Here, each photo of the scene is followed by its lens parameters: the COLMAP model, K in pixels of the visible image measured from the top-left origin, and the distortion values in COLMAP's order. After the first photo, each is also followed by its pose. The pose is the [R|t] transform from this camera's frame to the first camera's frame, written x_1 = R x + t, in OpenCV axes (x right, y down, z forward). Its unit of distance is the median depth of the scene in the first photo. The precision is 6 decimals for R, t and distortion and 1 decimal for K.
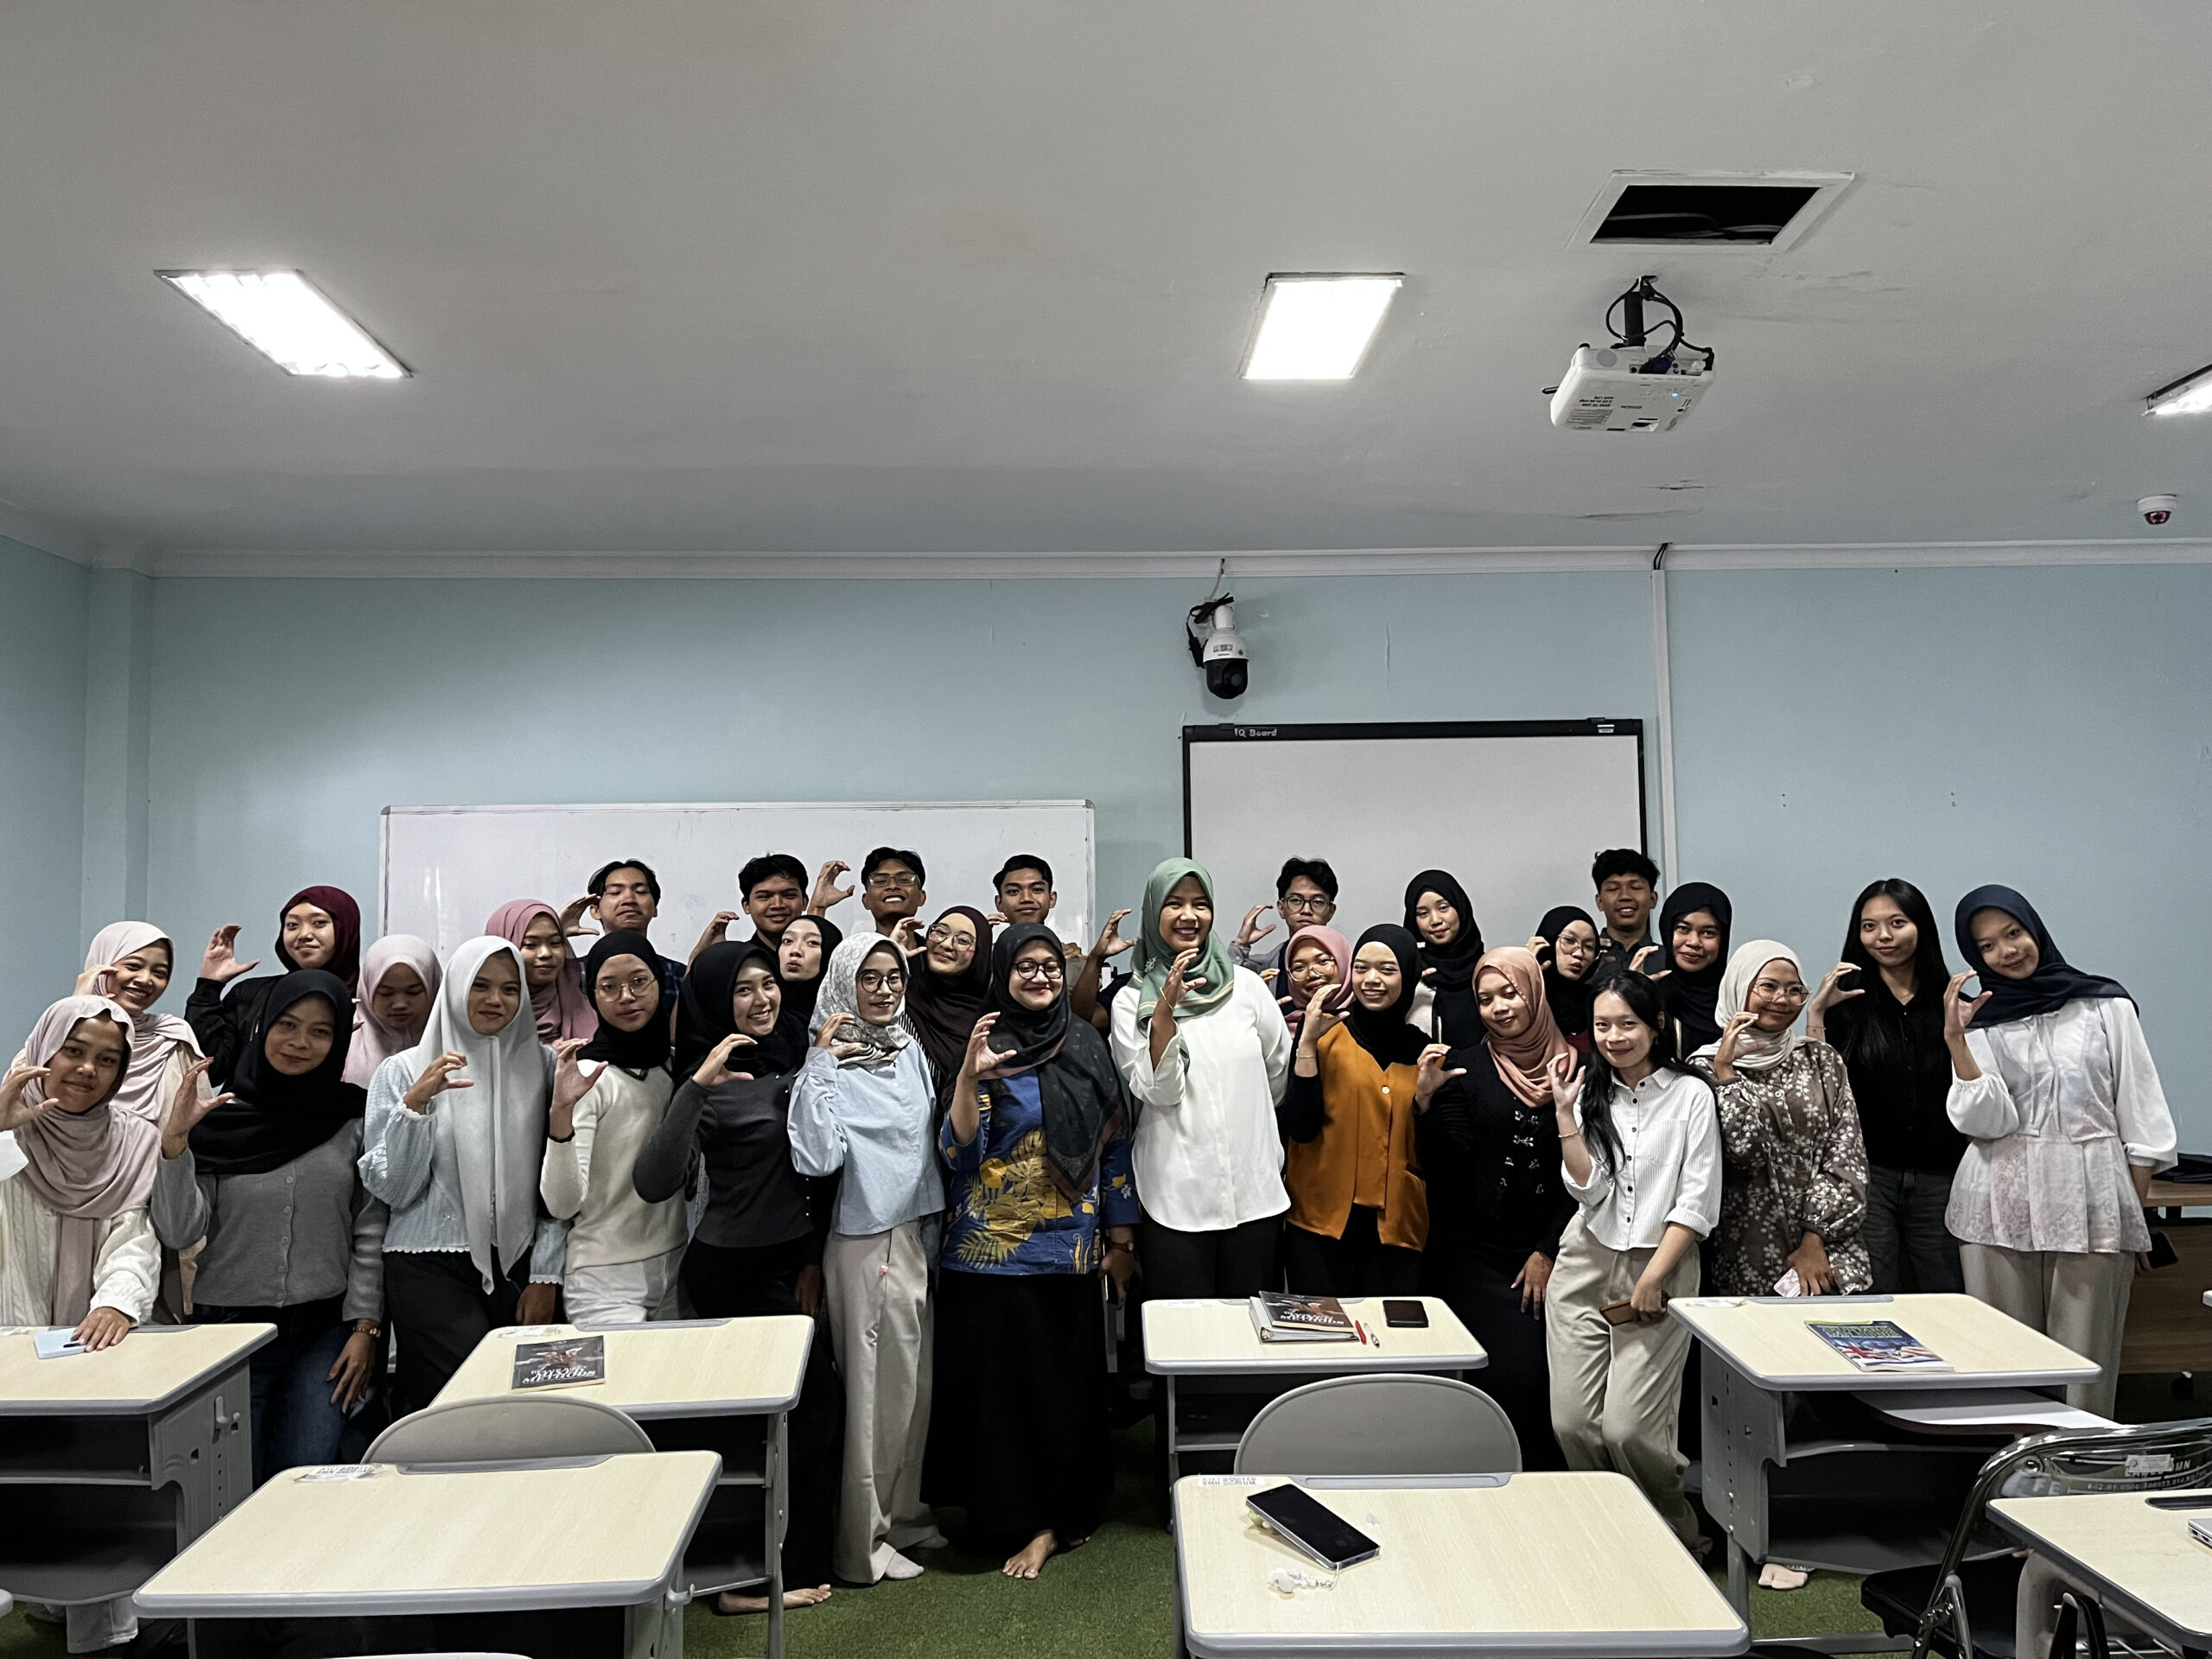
lens RADIAL K [[1631.1, 0, 1106.0], [0, 1631.1, 829.5], [0, 0, 1]] dist [0.031215, -0.000700]
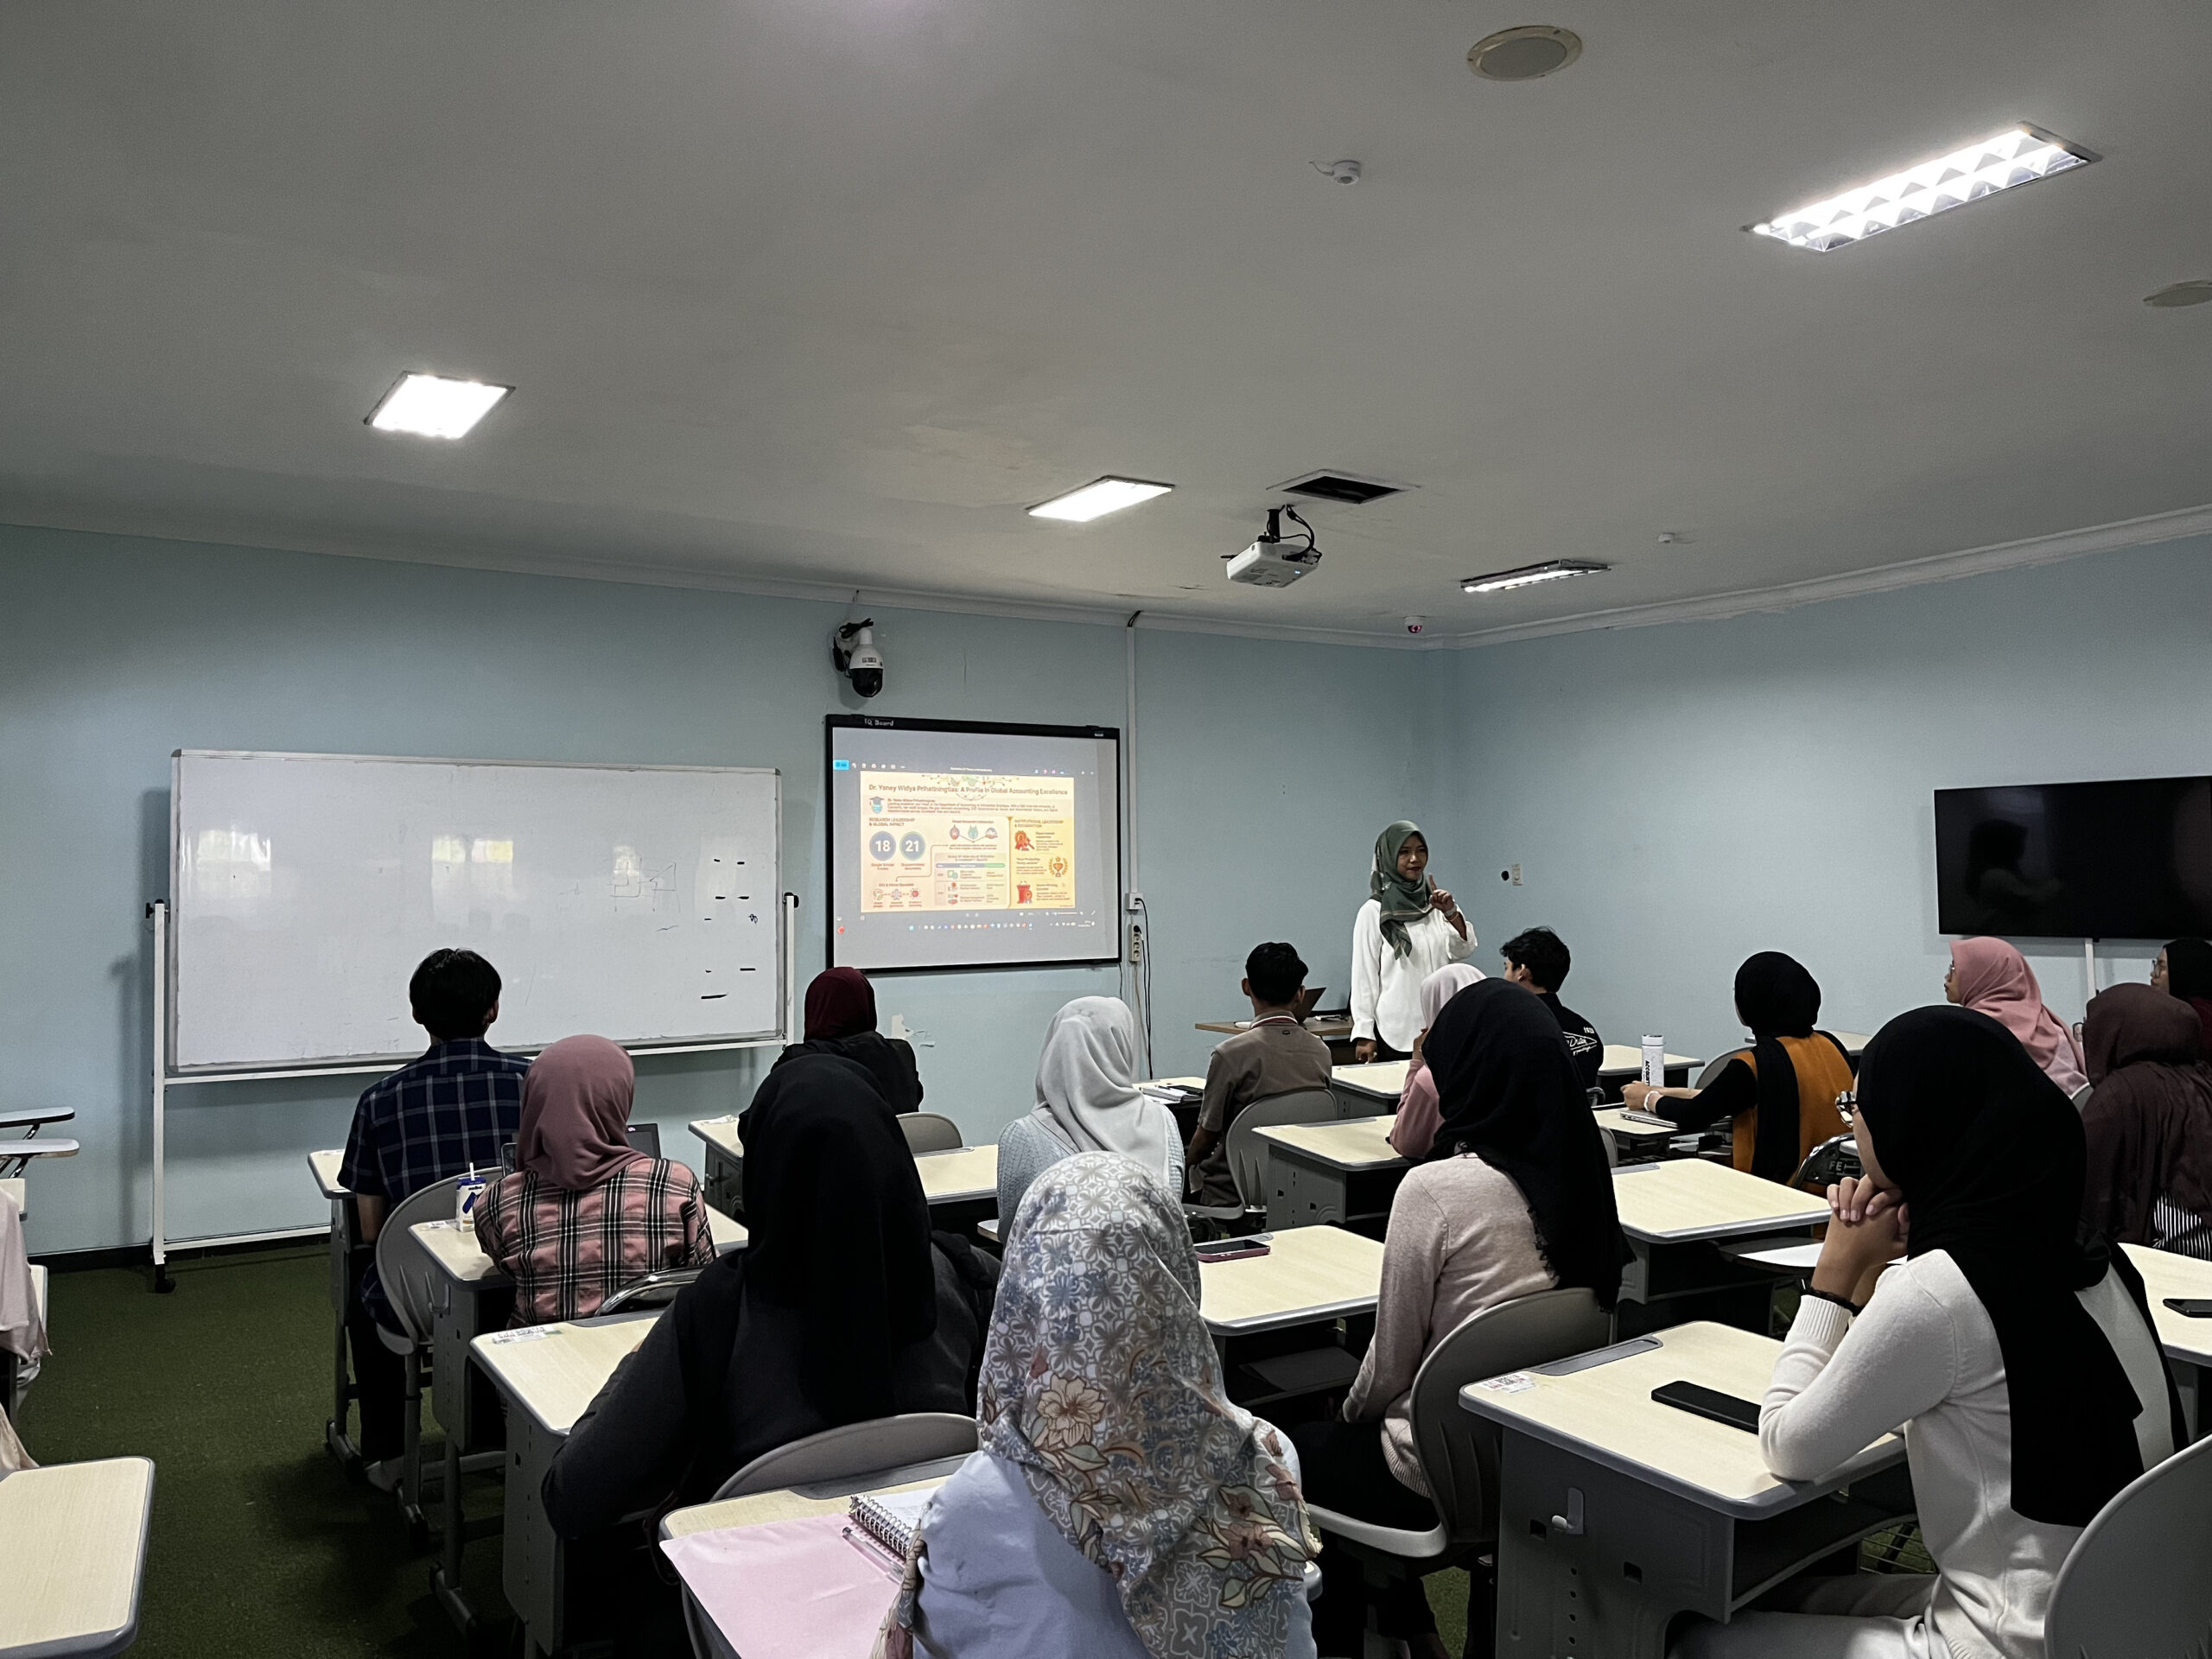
lens RADIAL K [[1631.1, 0, 1106.0], [0, 1631.1, 829.5], [0, 0, 1]] dist [0.031215, -0.000700]
pose [[0.852758, 0.022256, 0.521831, -0.454670], [-0.039974, 0.998942, 0.022718, -0.009146], [-0.520774, -0.040232, 0.852746, -0.257529]]
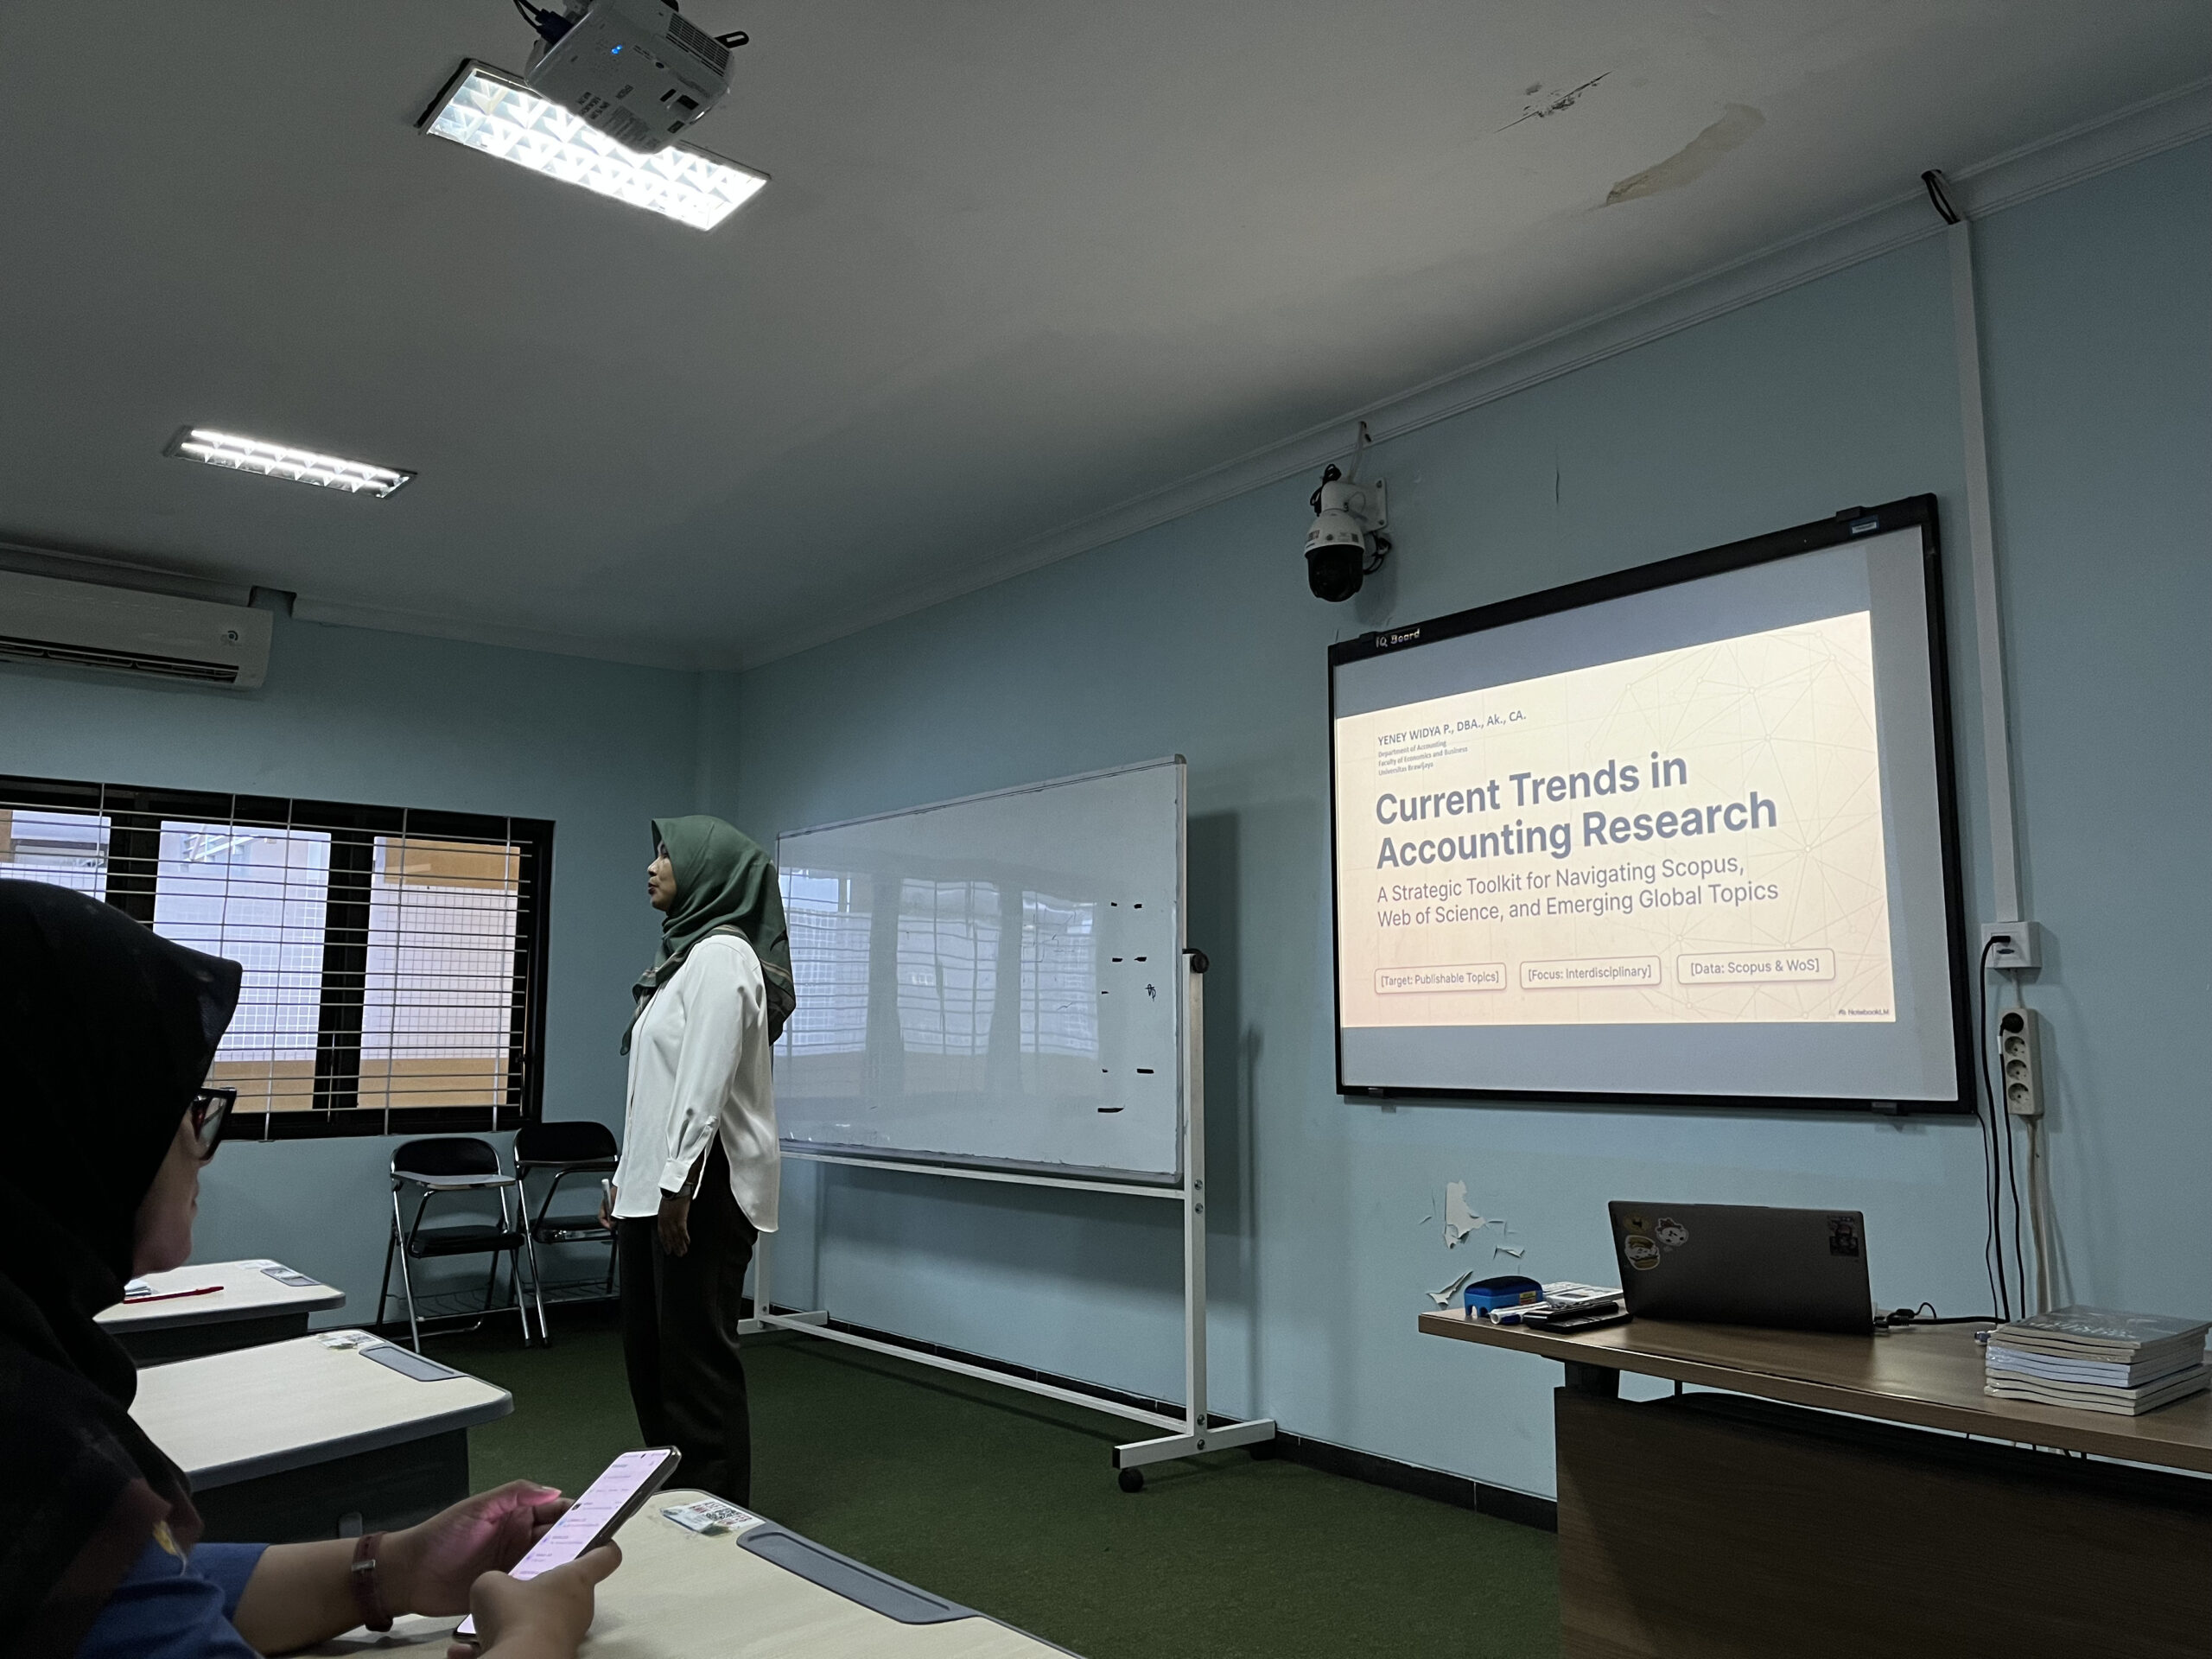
lens RADIAL K [[1631.1, 0, 1106.0], [0, 1631.1, 829.5], [0, 0, 1]] dist [0.031215, -0.000700]
pose [[0.630131, -0.086183, -0.771691, 0.581873], [0.044958, 0.996204, -0.074546, 0.078190], [0.775186, 0.012281, 0.631614, 0.427565]]
